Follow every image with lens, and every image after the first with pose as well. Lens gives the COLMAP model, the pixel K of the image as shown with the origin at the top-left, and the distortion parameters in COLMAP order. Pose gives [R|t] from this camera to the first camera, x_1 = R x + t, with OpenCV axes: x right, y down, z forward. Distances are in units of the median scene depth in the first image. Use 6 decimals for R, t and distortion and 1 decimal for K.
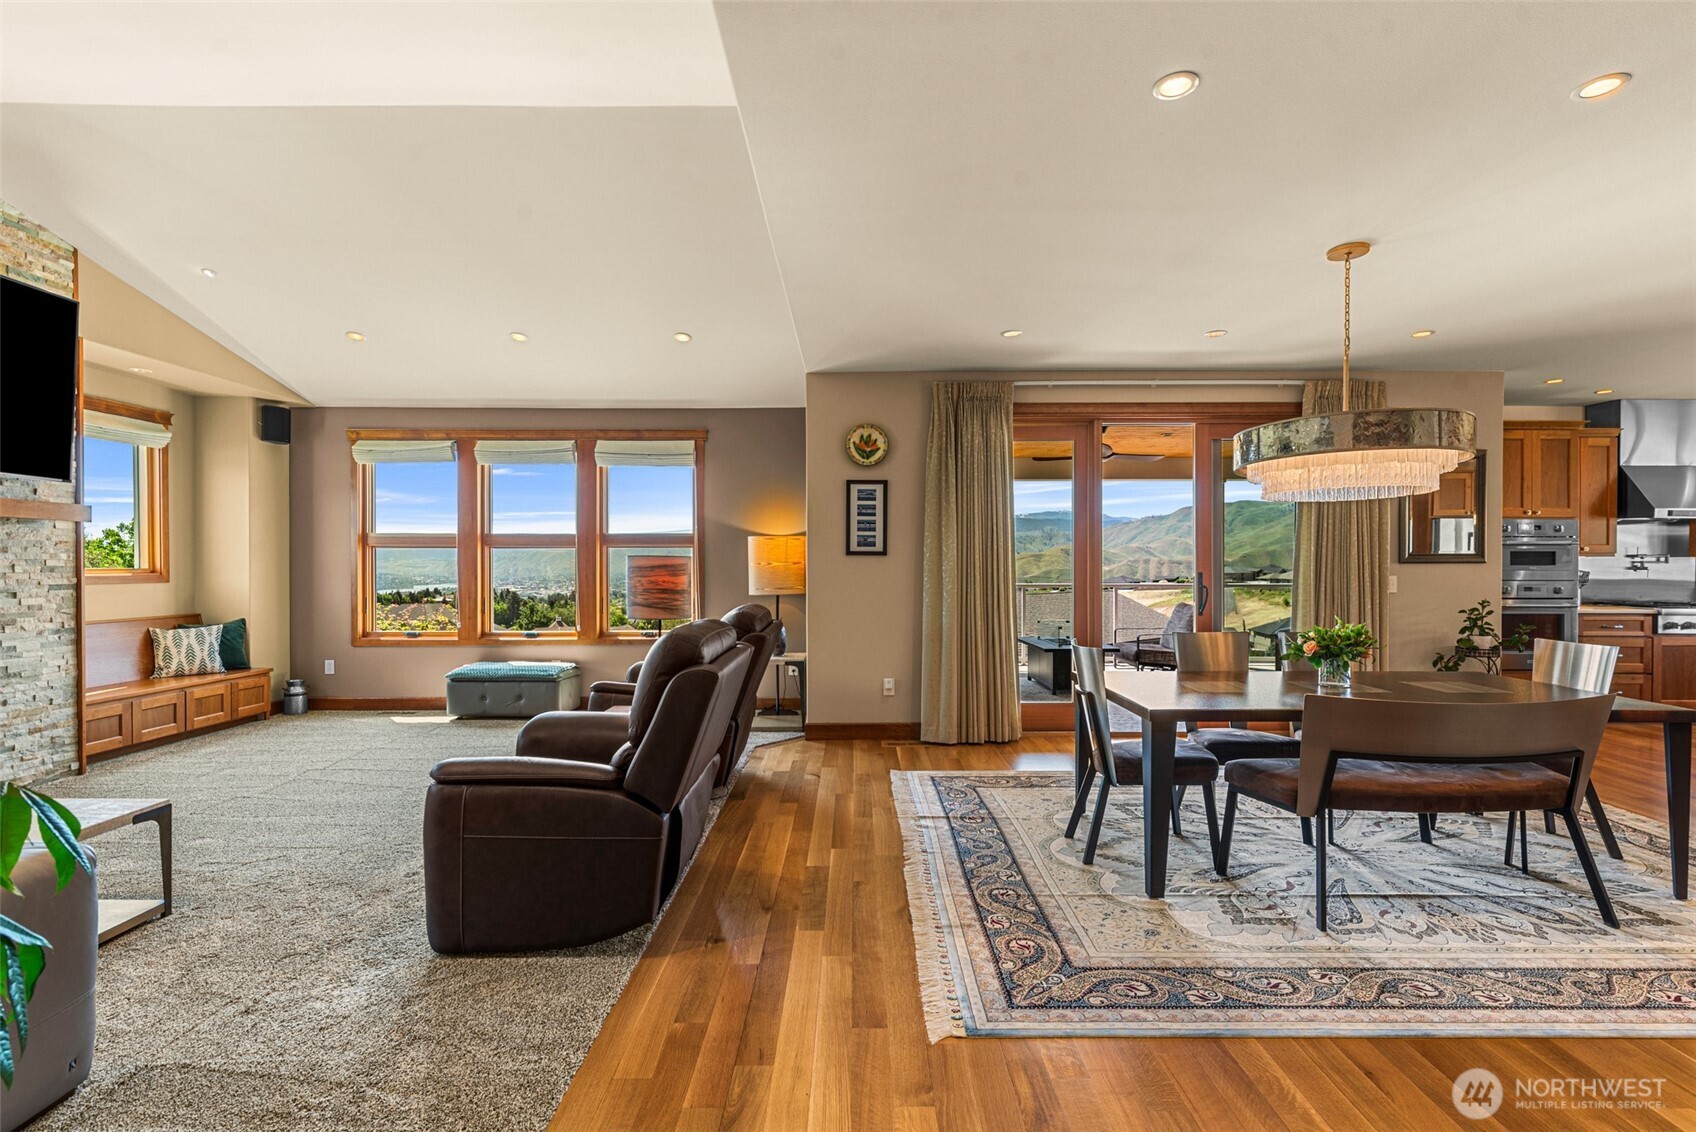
lens RADIAL K [[765.3, 0, 859.9], [0, 765.3, 571.5], [0, 0, 1]] dist [0.000615, -0.000473]
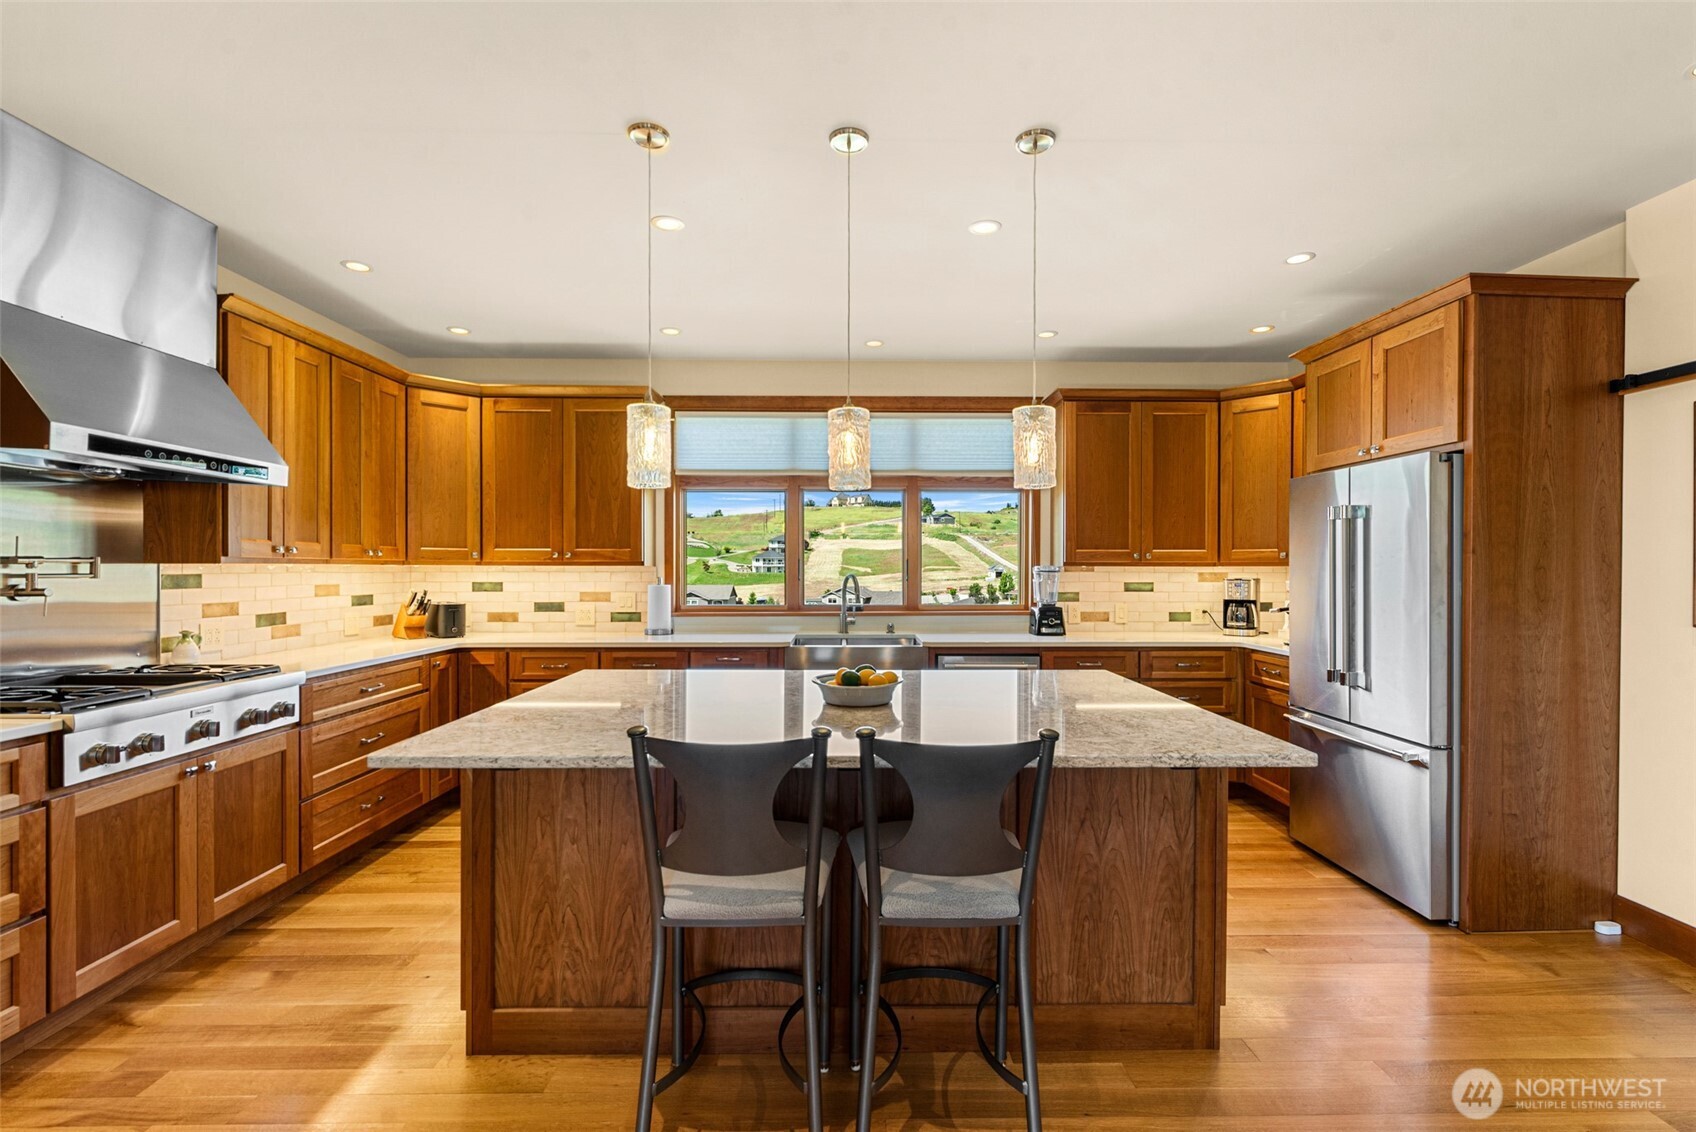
lens RADIAL K [[744.1, 0, 858.6], [0, 744.1, 569.3], [0, 0, 1]] dist [0.000723, -0.000019]
pose [[-0.024679, -0.003447, 0.999689, 0.761884], [0.007214, 0.999967, 0.003626, -0.016776], [-0.999669, 0.007301, -0.024653, 0.708627]]
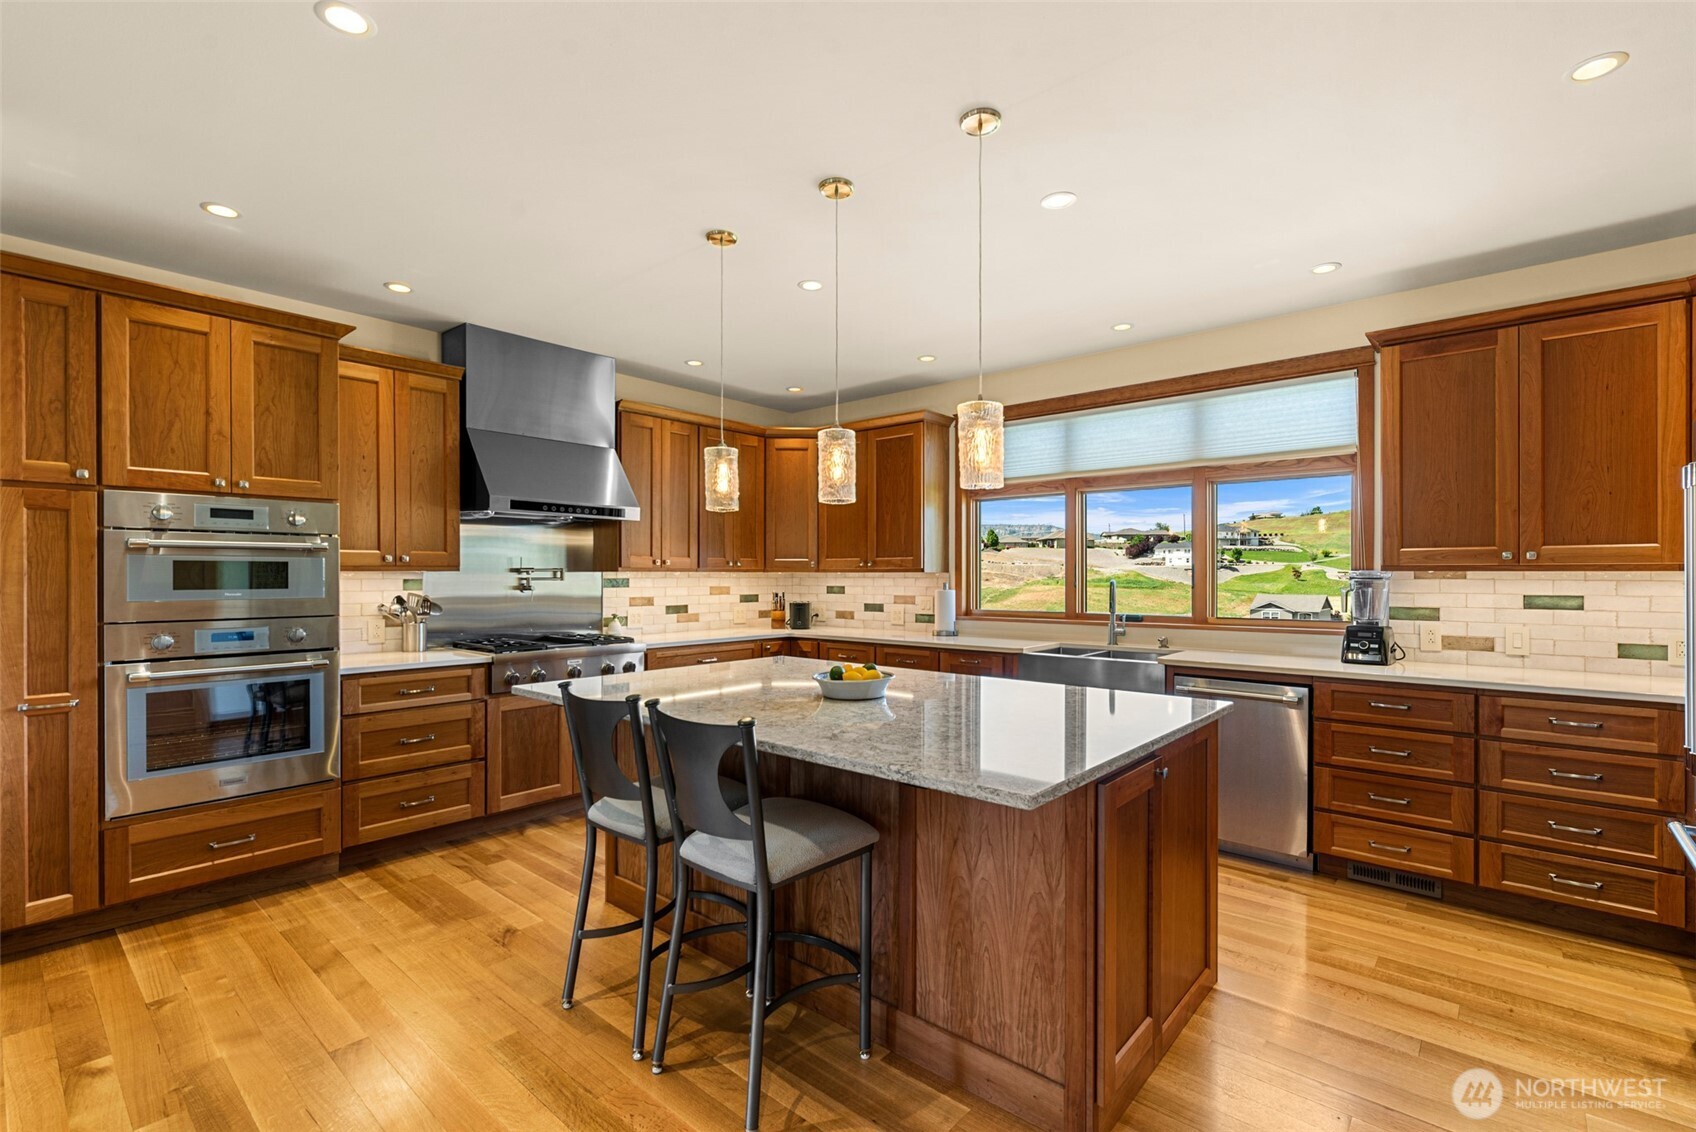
lens RADIAL K [[765.3, 0, 859.9], [0, 765.3, 571.5], [0, 0, 1]] dist [0.000615, -0.000473]
pose [[0.649013, 0.001641, 0.760775, 0.825322], [0.007225, 0.999939, -0.008320, -0.013385], [-0.760743, 0.010896, 0.648962, 0.389026]]
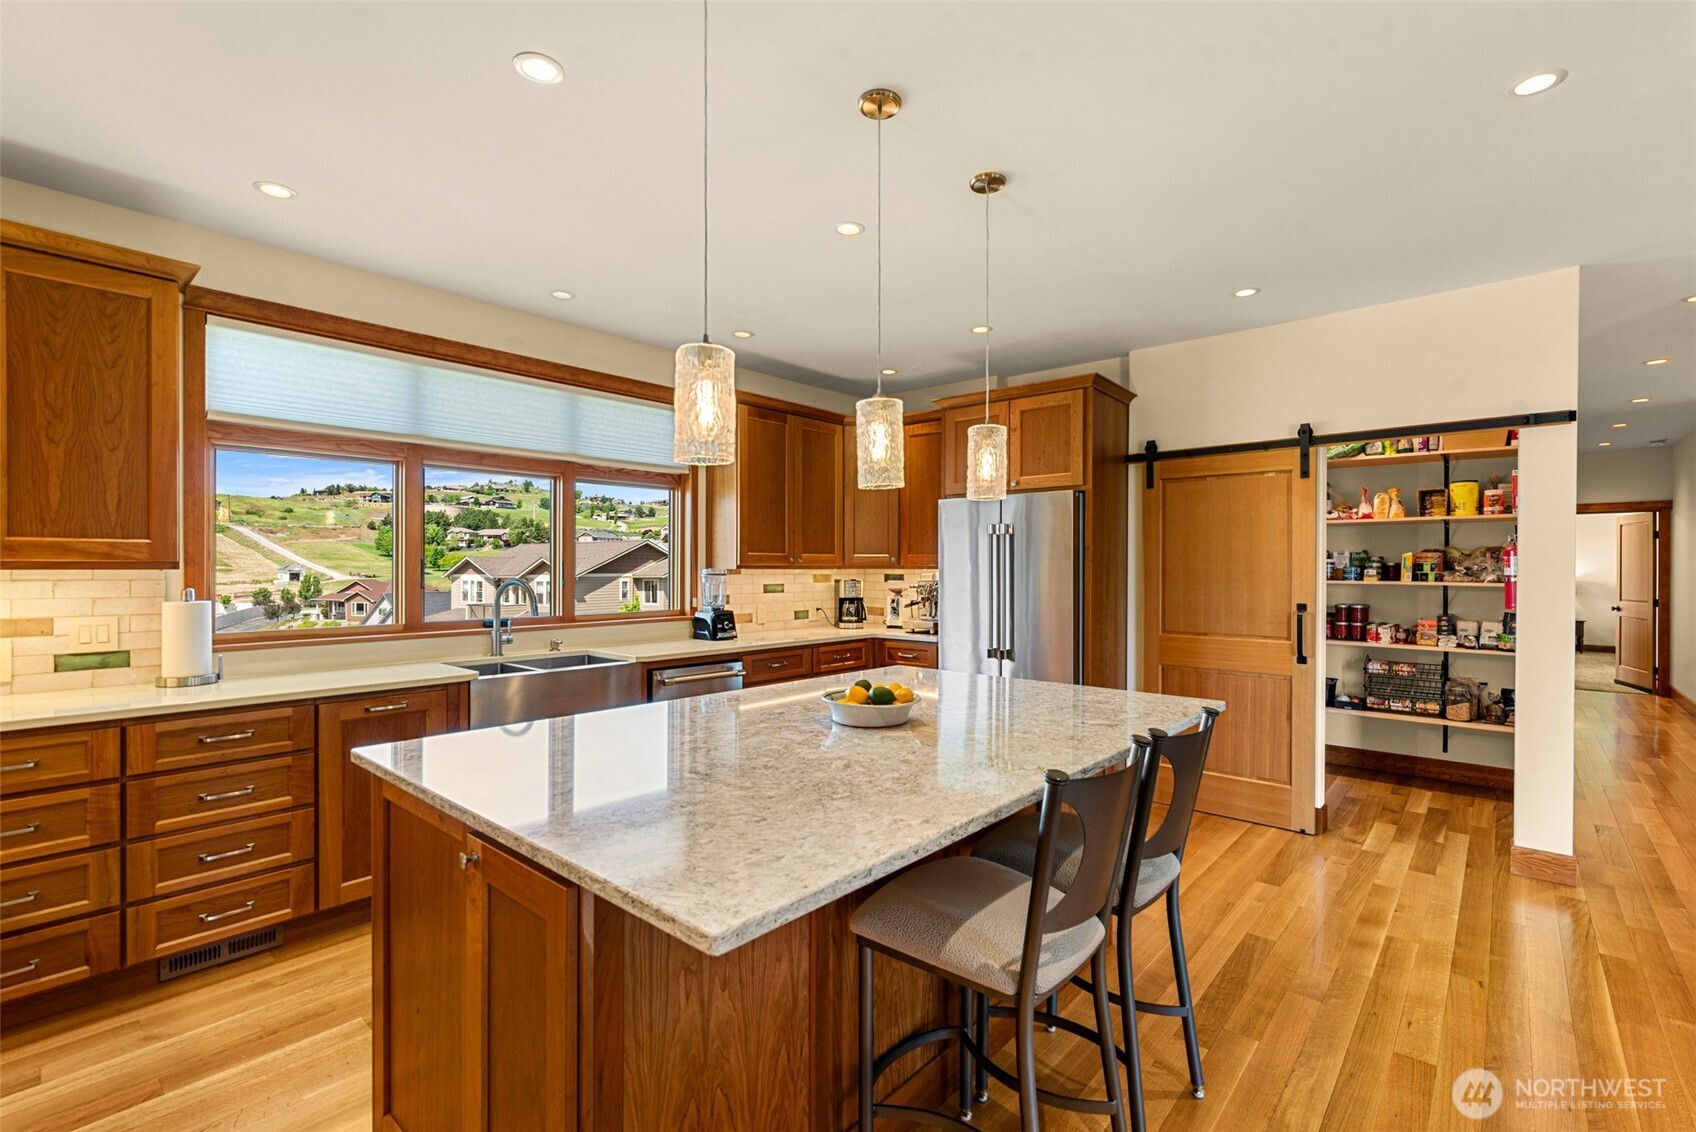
lens RADIAL K [[755.9, 0, 848.7], [0, 755.9, 567.5], [0, 0, 1]] dist [0.000712, -0.000092]
pose [[-0.757288, -0.000998, 0.653080, 0.938548], [0.003934, 0.999974, 0.006091, -0.021650], [-0.653069, 0.007182, -0.757264, 1.003096]]
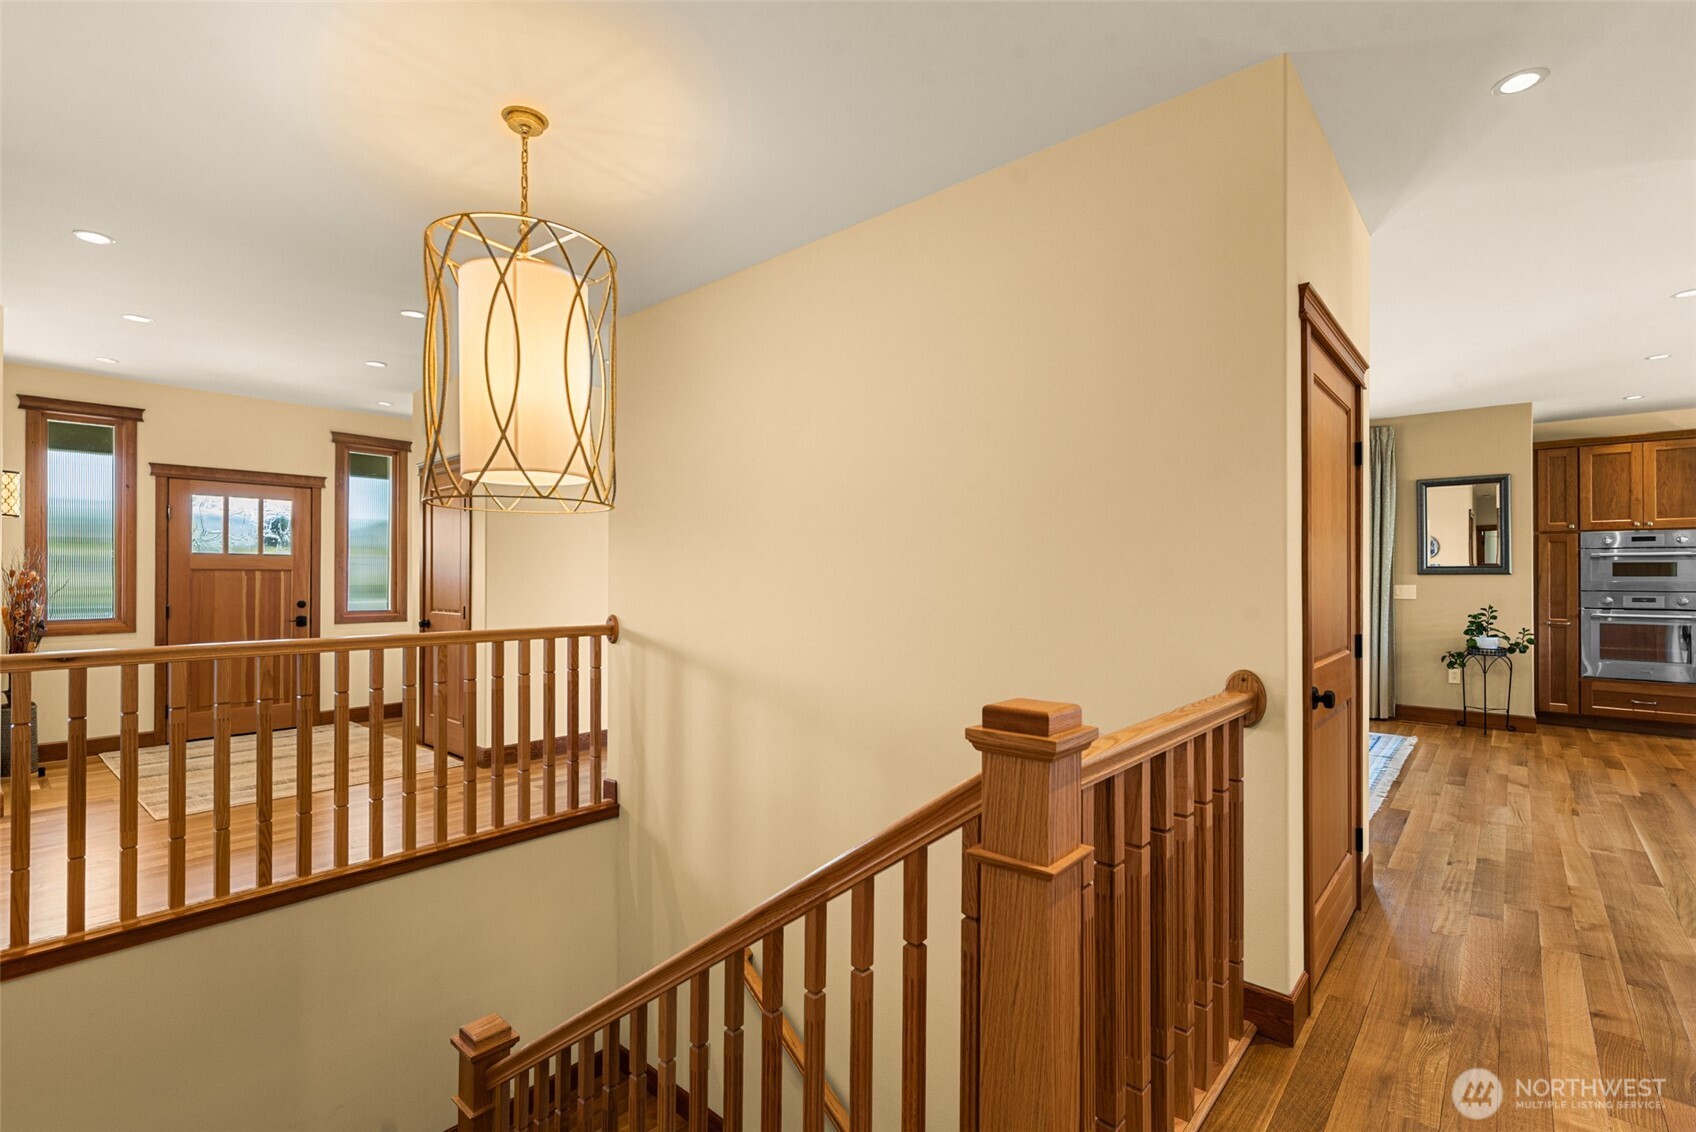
lens RADIAL K [[765.3, 0, 859.9], [0, 765.3, 571.5], [0, 0, 1]] dist [0.000615, -0.000473]
pose [[0.758323, 0.001534, -0.651877, 0.813681], [-0.006034, 0.999971, -0.004666, -0.003940], [0.651851, 0.007472, 0.758310, -0.462850]]
